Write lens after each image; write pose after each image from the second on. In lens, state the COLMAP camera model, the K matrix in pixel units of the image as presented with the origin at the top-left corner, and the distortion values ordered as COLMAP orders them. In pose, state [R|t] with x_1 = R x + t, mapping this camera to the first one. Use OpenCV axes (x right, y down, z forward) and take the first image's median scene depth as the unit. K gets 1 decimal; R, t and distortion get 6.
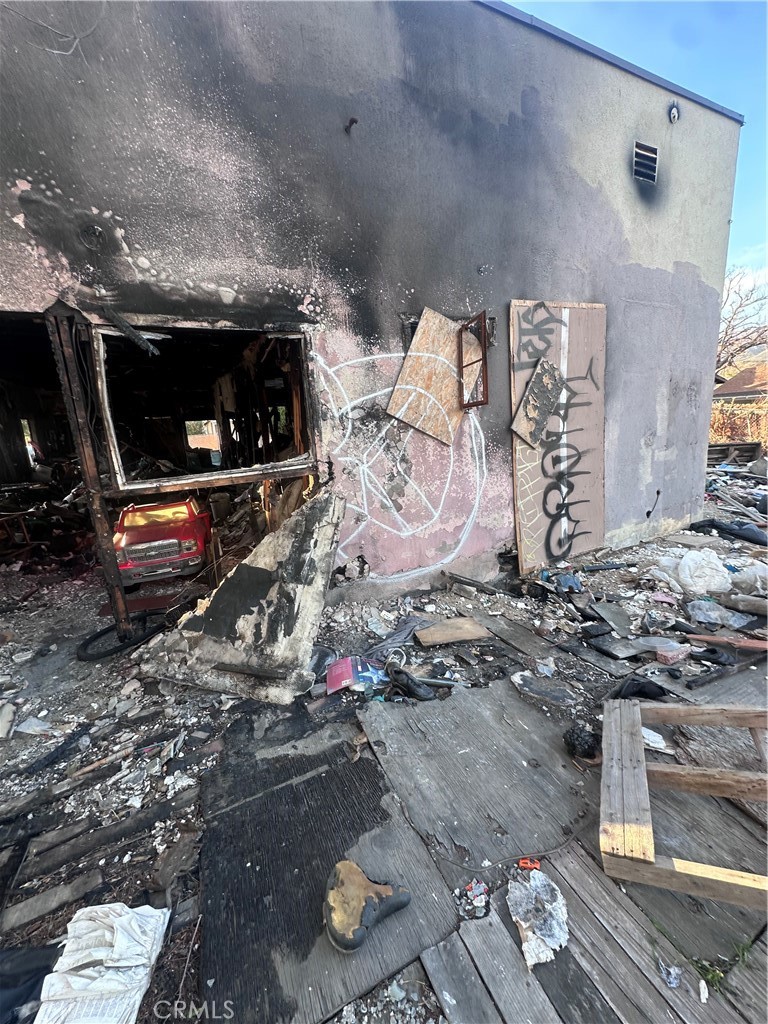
lens RADIAL K [[413.6, 0, 383.5], [0, 413.6, 506.6], [0, 0, 1]] dist [-0.000562, -0.000086]
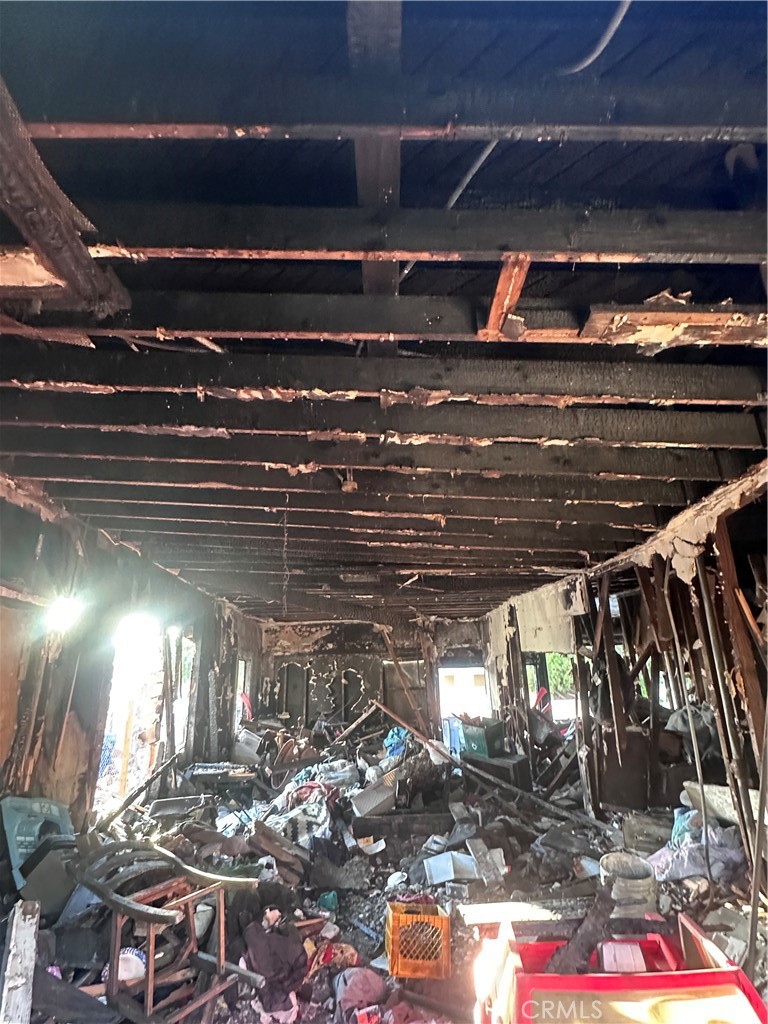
lens RADIAL K [[568.1, 0, 382.4], [0, 568.1, 509.1], [0, 0, 1]] dist [-0.002287, 0.000261]
pose [[0.902789, -0.084071, -0.421787, -0.516774], [-0.125207, 0.886854, -0.444761, -0.087309], [0.411455, 0.454336, 0.790116, 0.498334]]
